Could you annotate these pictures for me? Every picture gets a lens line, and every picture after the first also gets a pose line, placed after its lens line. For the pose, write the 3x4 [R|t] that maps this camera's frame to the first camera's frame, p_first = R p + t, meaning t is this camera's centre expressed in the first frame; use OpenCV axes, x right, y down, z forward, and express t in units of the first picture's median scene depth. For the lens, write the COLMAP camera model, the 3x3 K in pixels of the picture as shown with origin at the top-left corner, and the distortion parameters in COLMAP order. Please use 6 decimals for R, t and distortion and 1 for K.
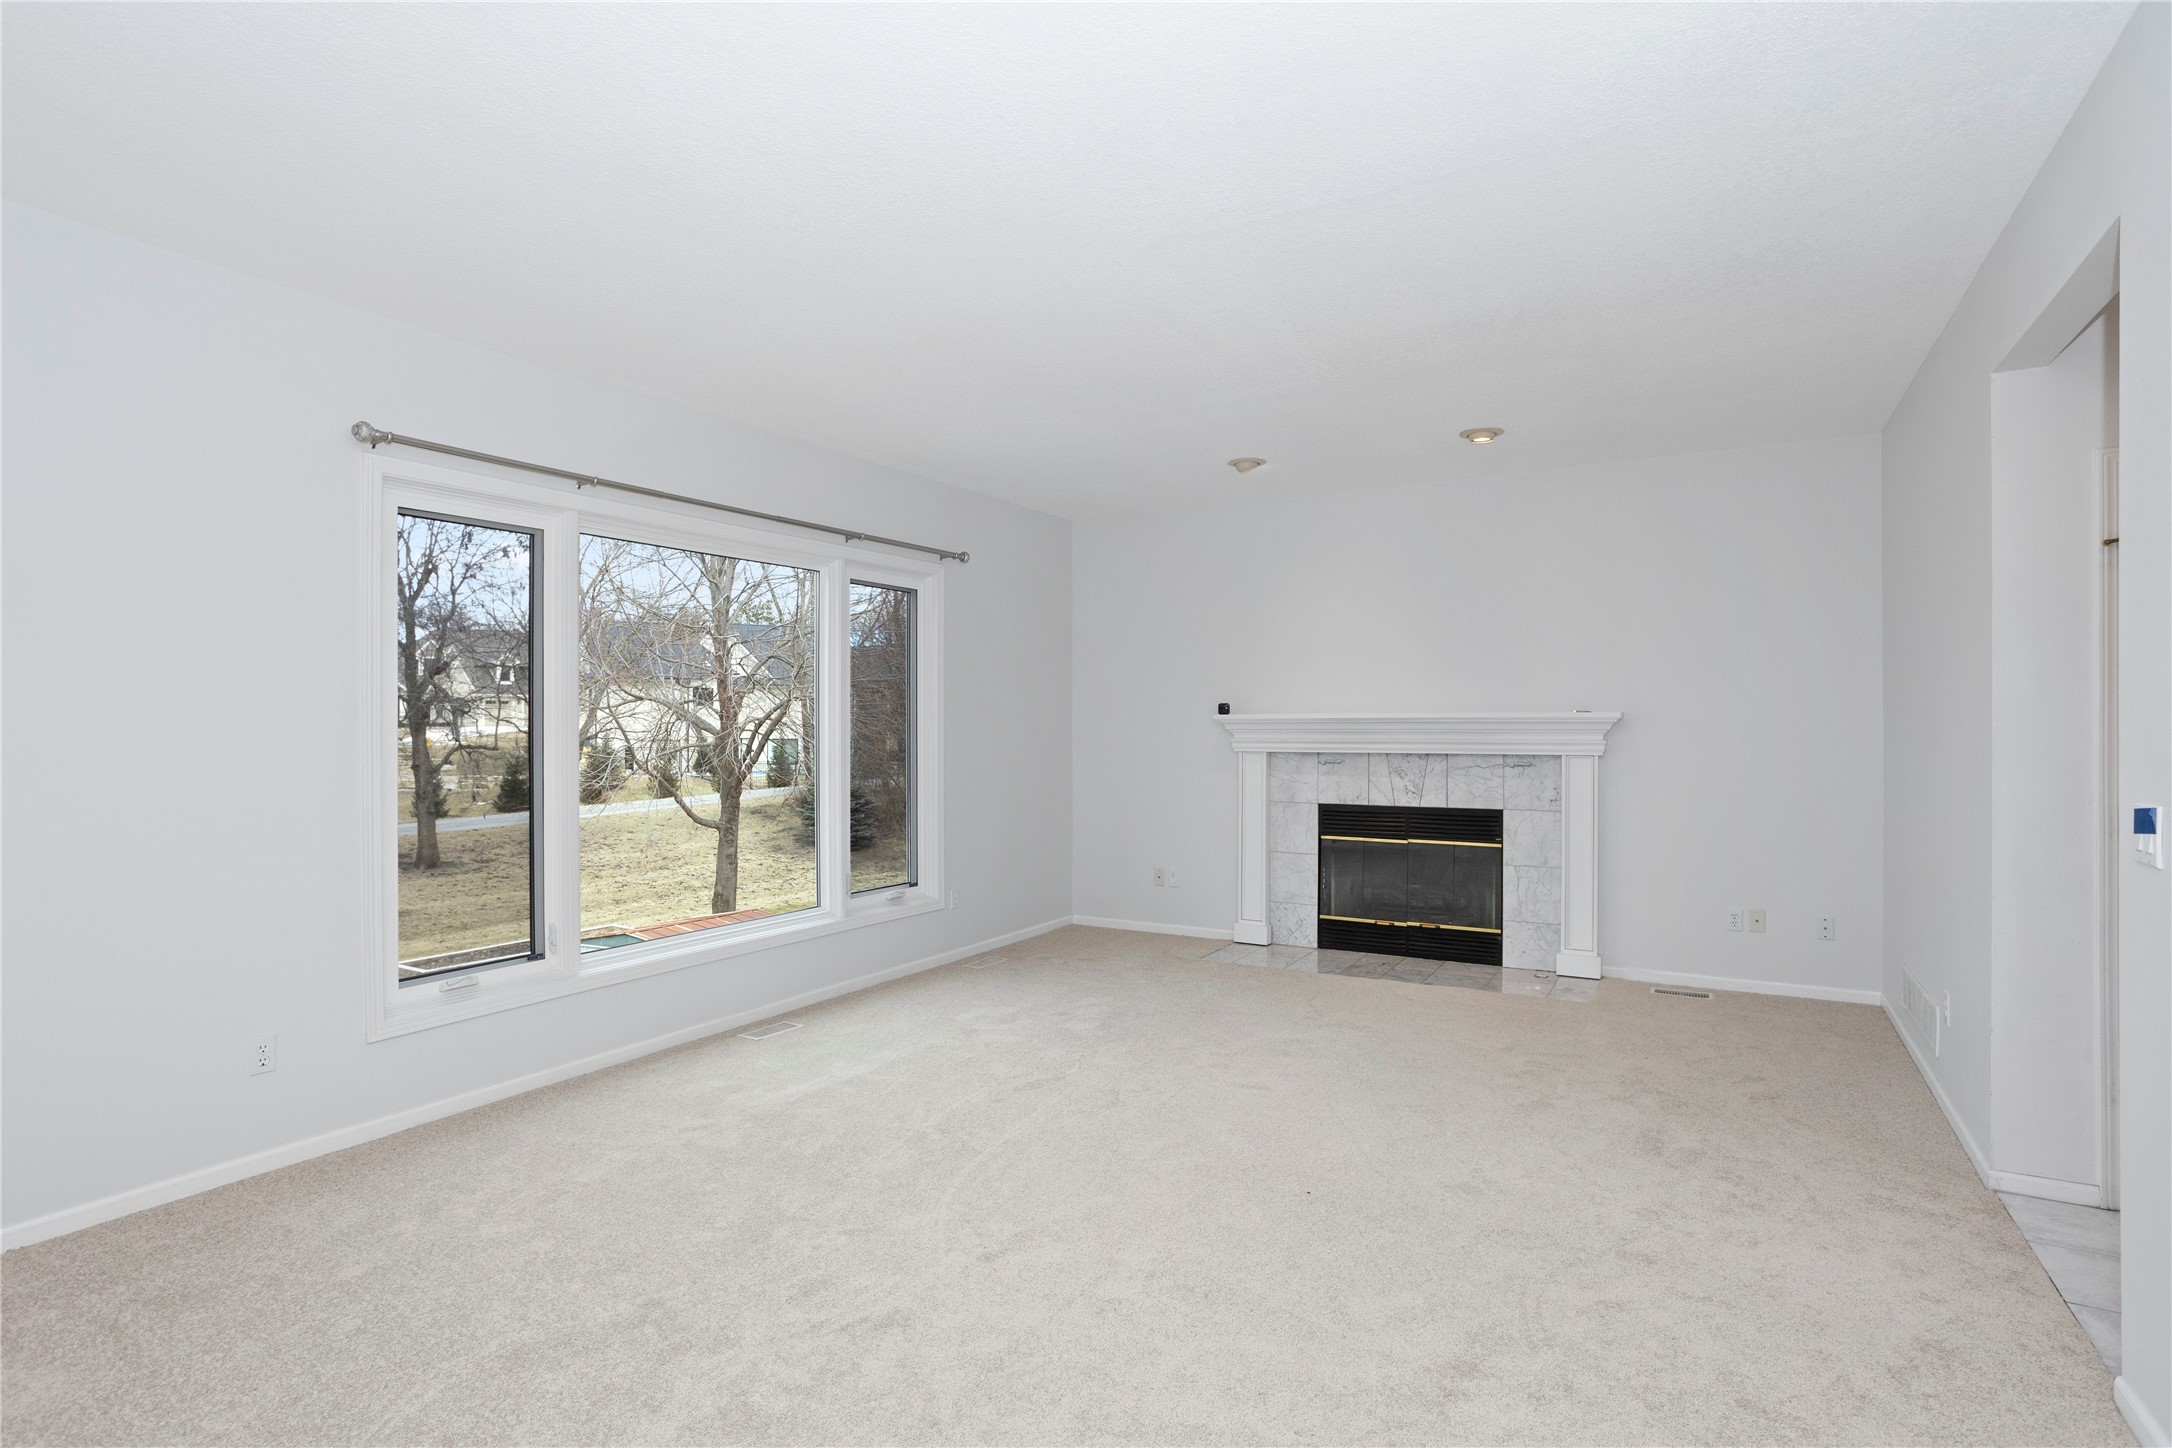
lens RADIAL K [[1087.5, 0, 1072.2], [0, 1087.5, 730.8], [0, 0, 1]] dist [-0.029579, 0.006889]
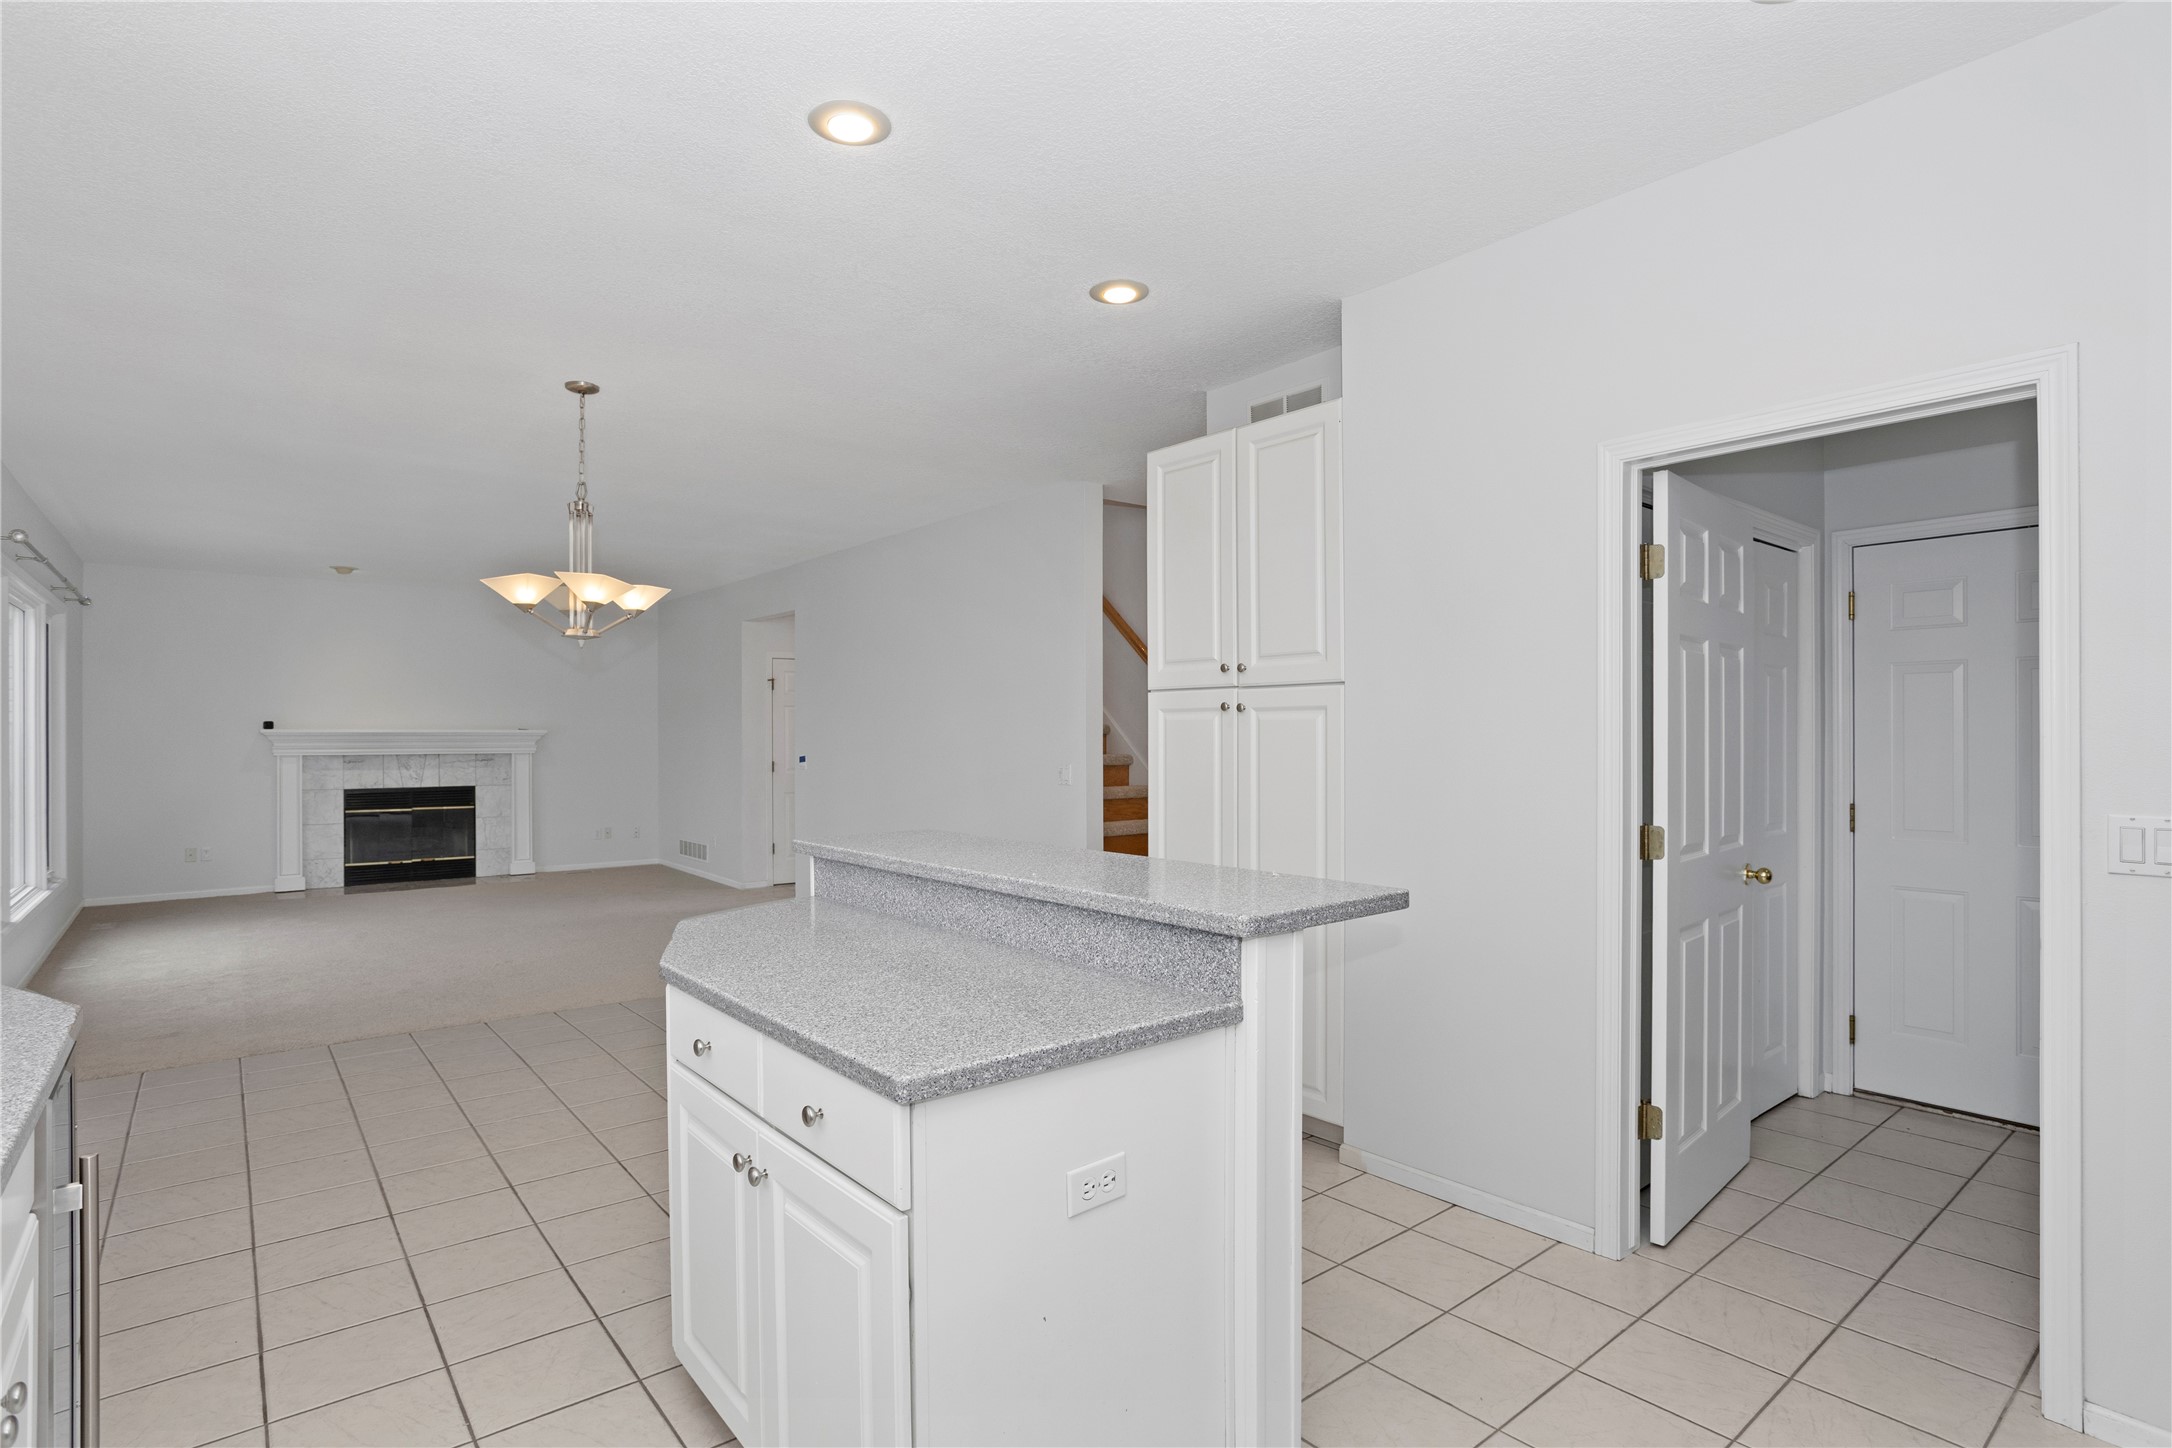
lens RADIAL K [[1087.5, 0, 1095.7], [0, 1087.5, 743.4], [0, 0, 1]] dist [-0.029579, 0.006889]
pose [[0.334599, -0.003936, 0.942352, -0.878169], [0.003015, 0.999991, 0.003106, 0.002545], [-0.942356, 0.001802, 0.334608, -0.500329]]
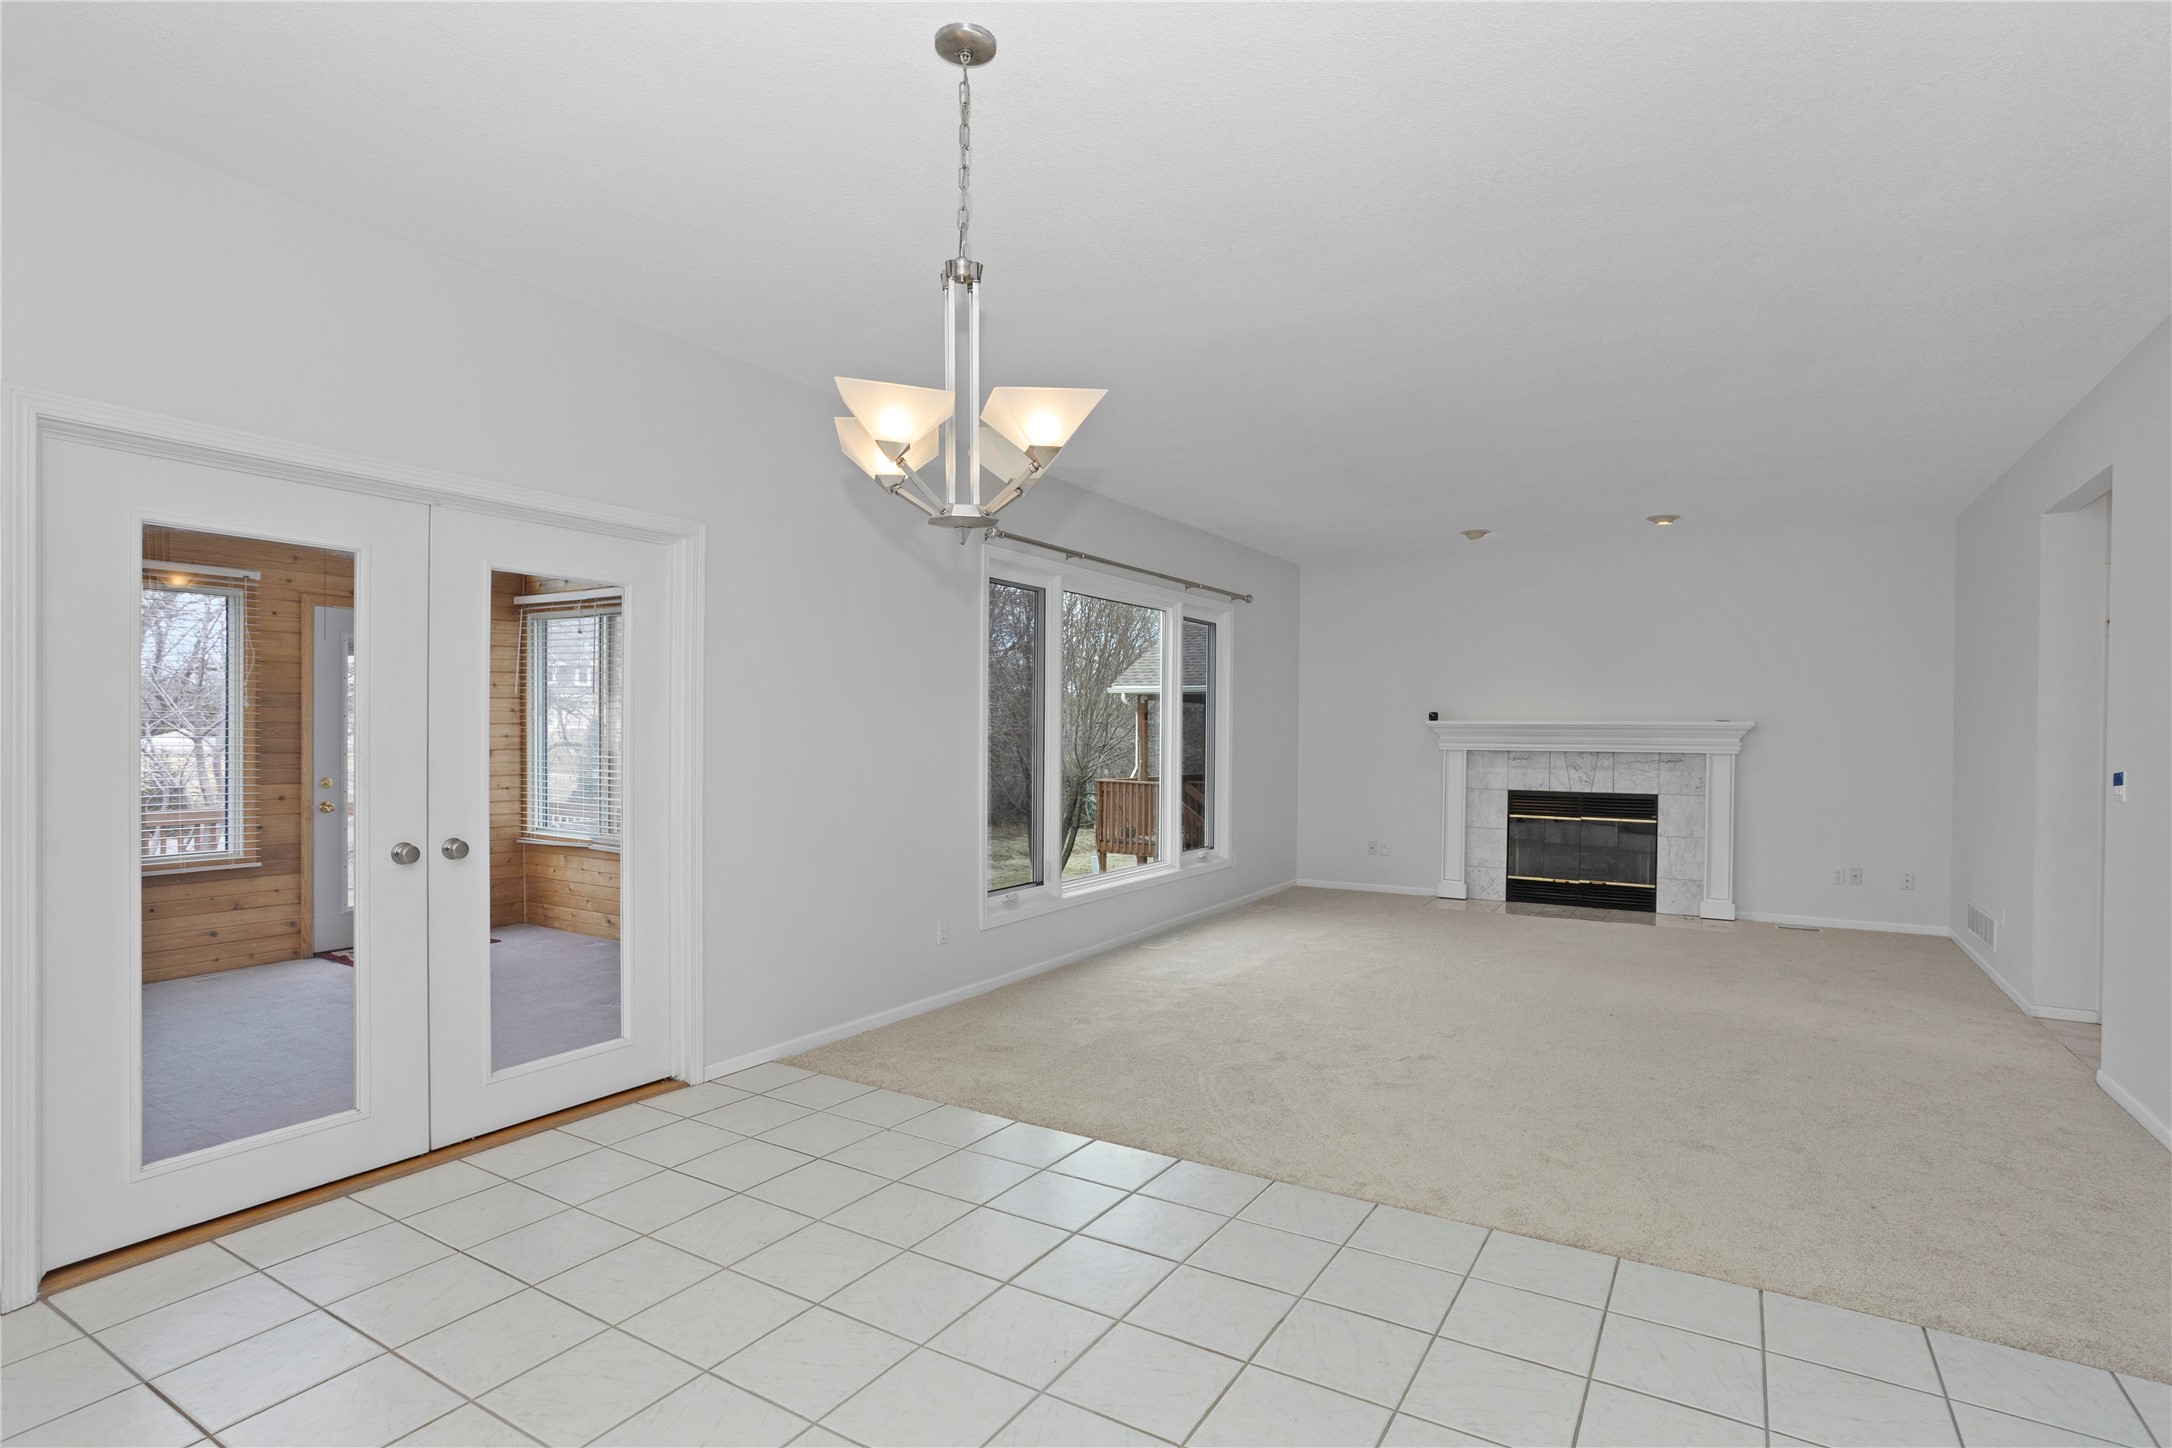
lens RADIAL K [[1087.5, 0, 1088.8], [0, 1087.5, 745.7], [0, 0, 1]] dist [-0.029579, 0.006889]
pose [[0.999940, 0.009844, -0.004750, -0.288744], [-0.009796, 0.999901, 0.010088, 0.006385], [0.004849, -0.010041, 0.999938, -0.317959]]
